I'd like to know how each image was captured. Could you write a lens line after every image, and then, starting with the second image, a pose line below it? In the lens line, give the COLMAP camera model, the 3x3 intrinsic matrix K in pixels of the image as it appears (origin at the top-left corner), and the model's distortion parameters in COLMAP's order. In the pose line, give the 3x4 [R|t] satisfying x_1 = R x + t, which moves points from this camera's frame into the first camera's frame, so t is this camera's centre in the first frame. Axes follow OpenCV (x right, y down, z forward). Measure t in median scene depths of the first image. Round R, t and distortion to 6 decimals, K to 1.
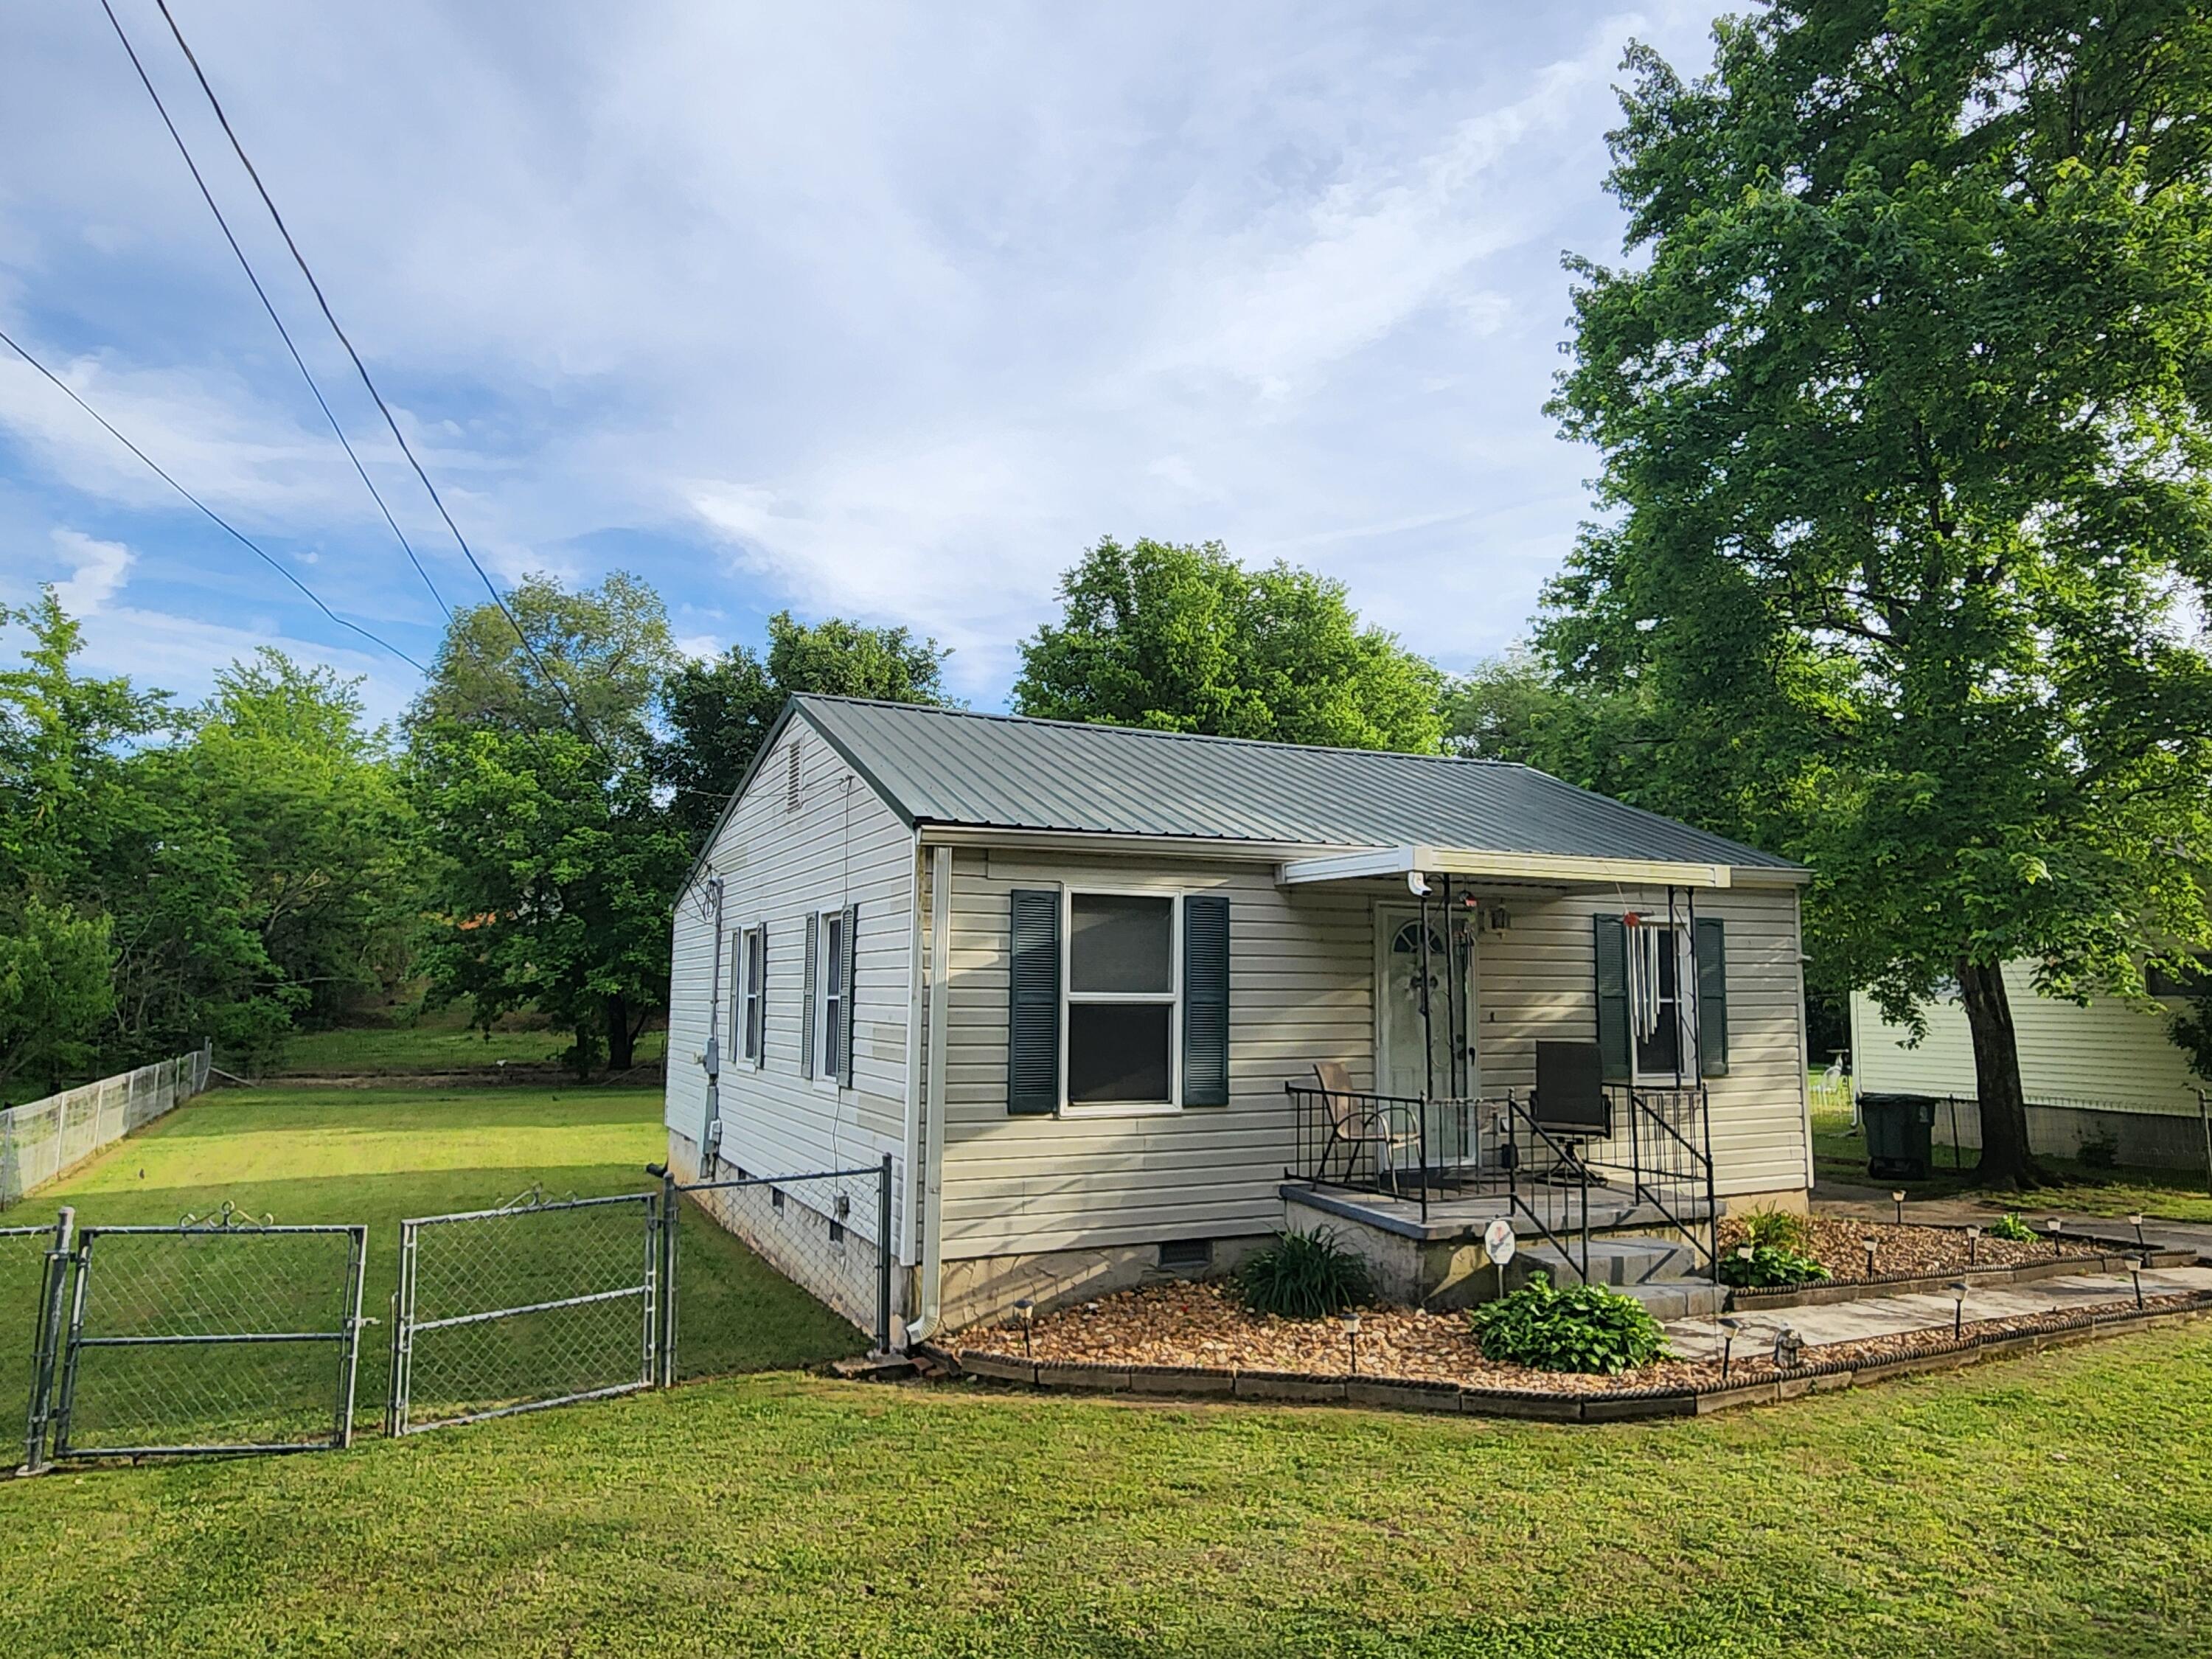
lens RADIAL K [[1436.7, 0, 1106.0], [0, 1436.7, 829.5], [0, 0, 1]] dist [0.007009, 0.004248]
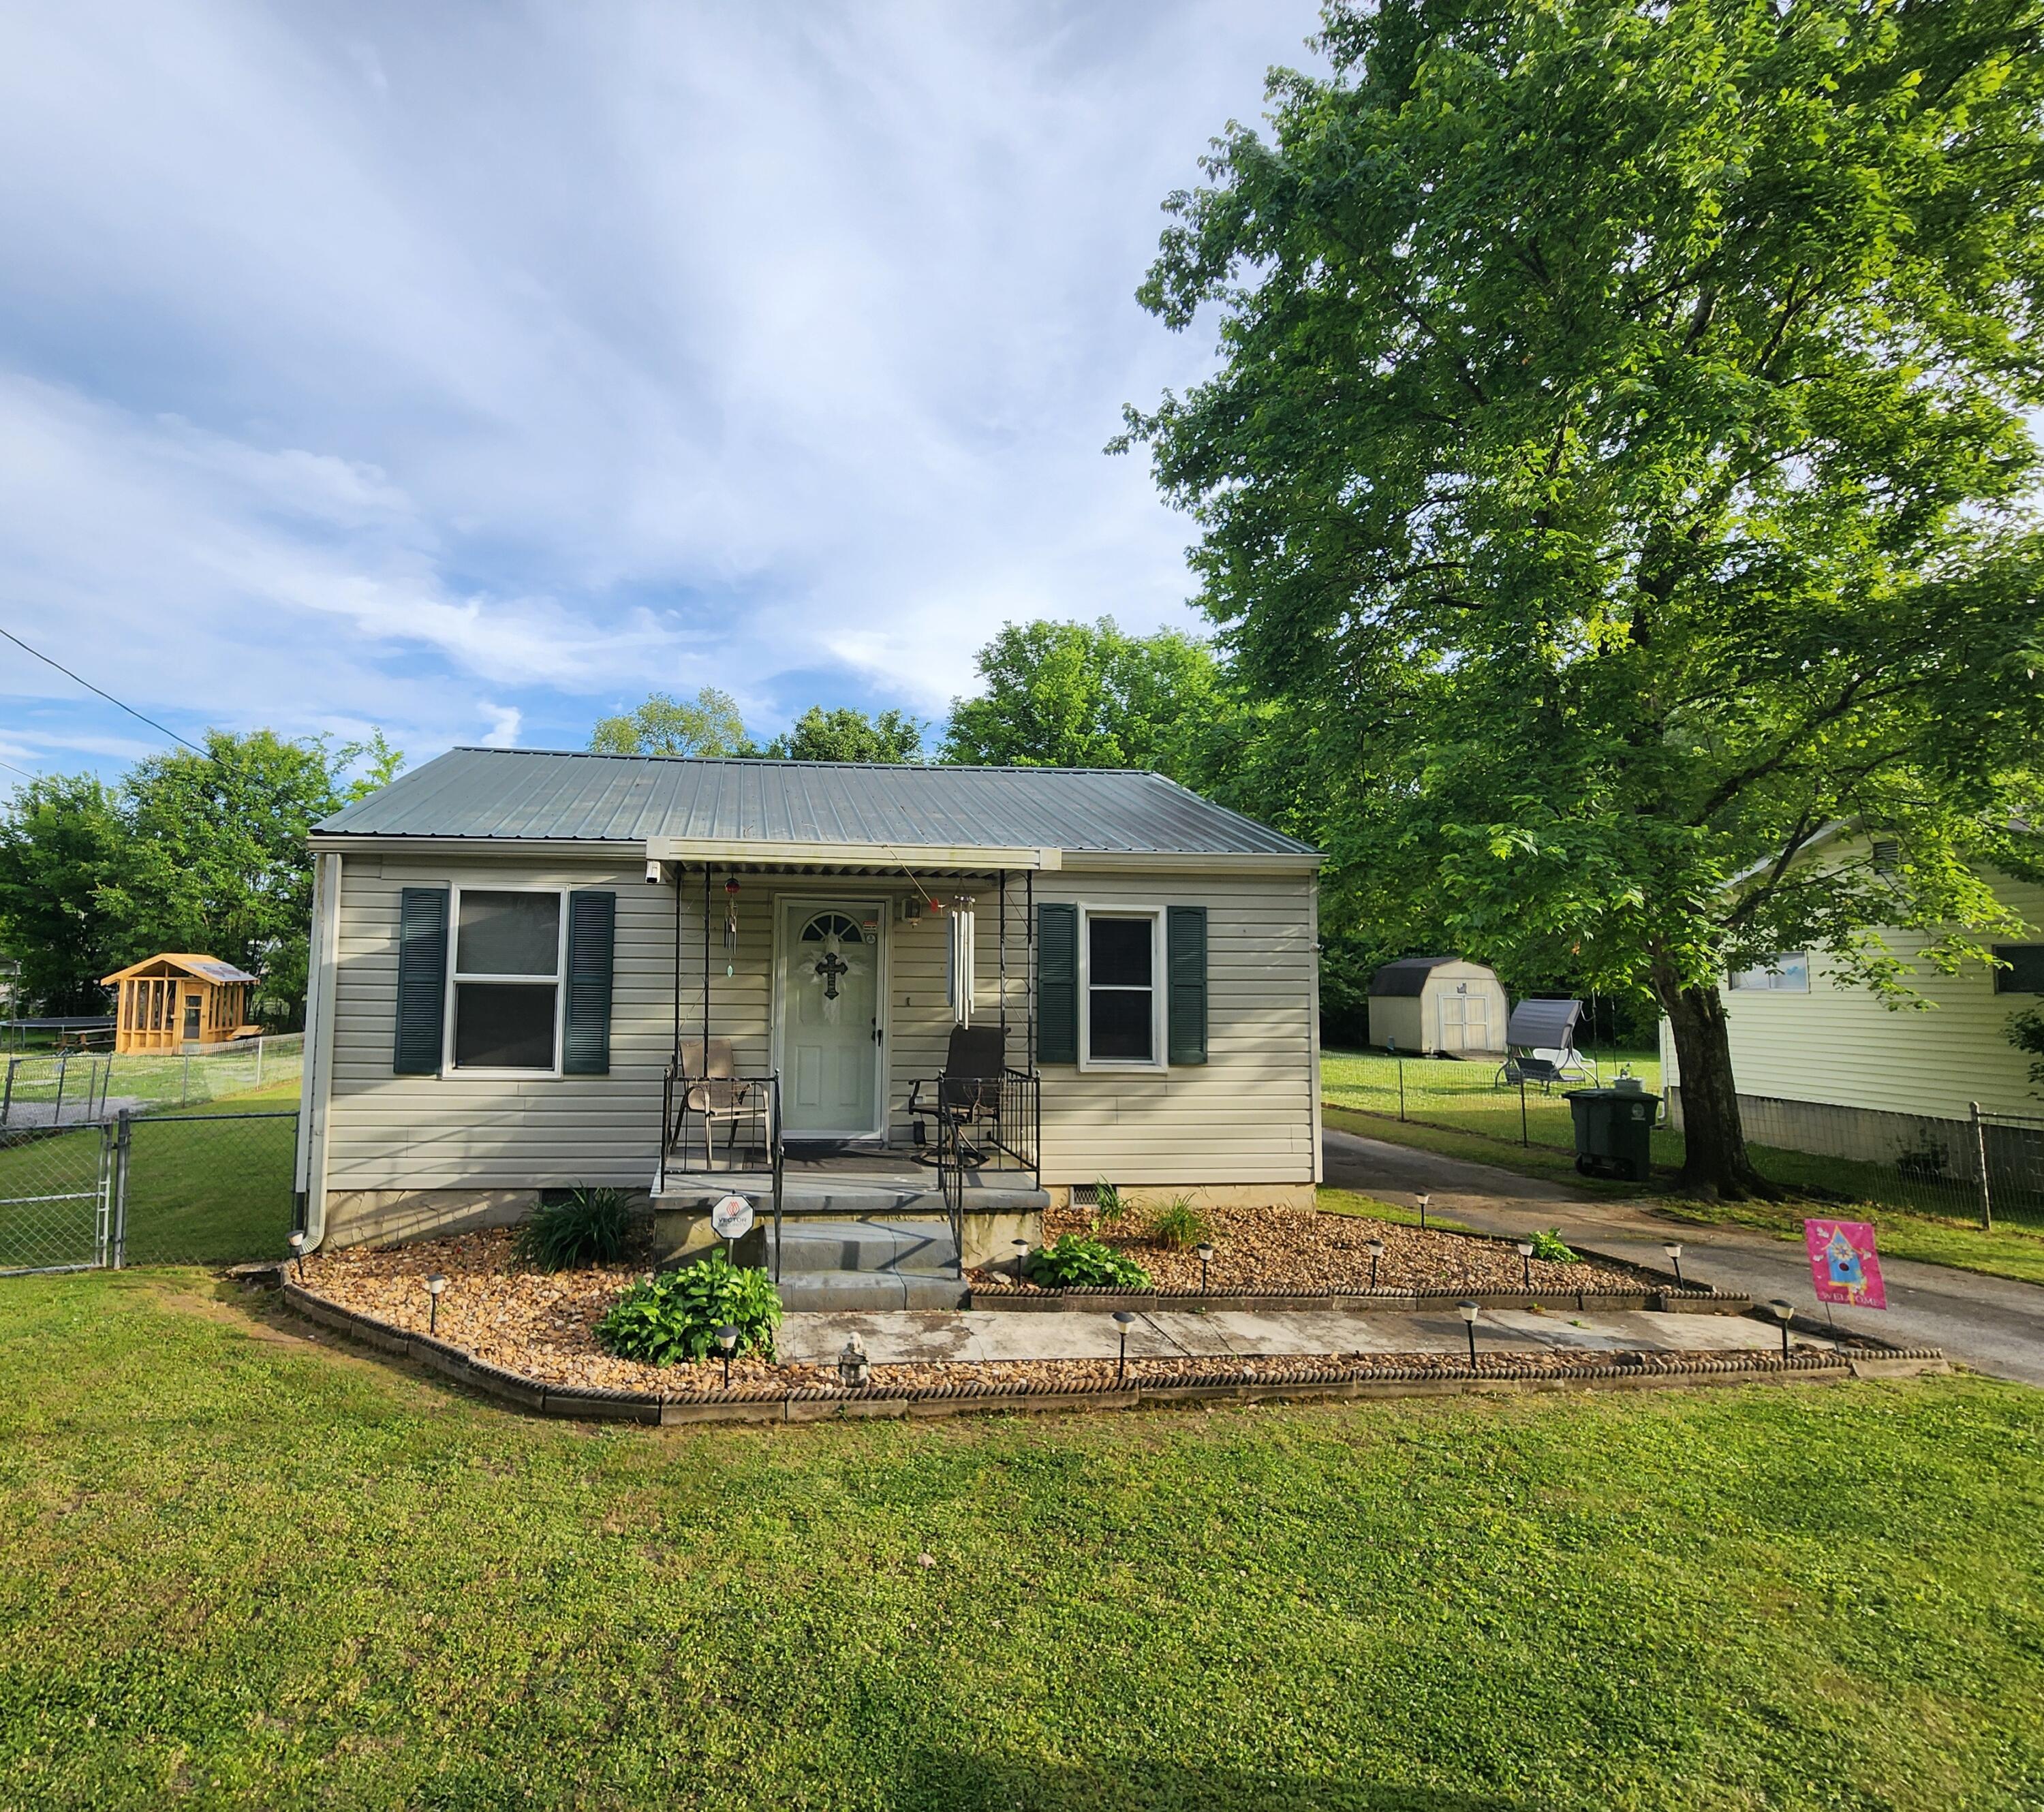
lens RADIAL K [[1006.0, 0, 856.5], [0, 1006.0, 900.1], [0, 0, 1]] dist [0.000126, 0.001195]
pose [[0.933407, -0.021696, -0.358162, 0.566452], [0.031337, 0.999285, 0.021135, 0.044225], [0.357448, -0.030951, 0.933420, 0.335111]]
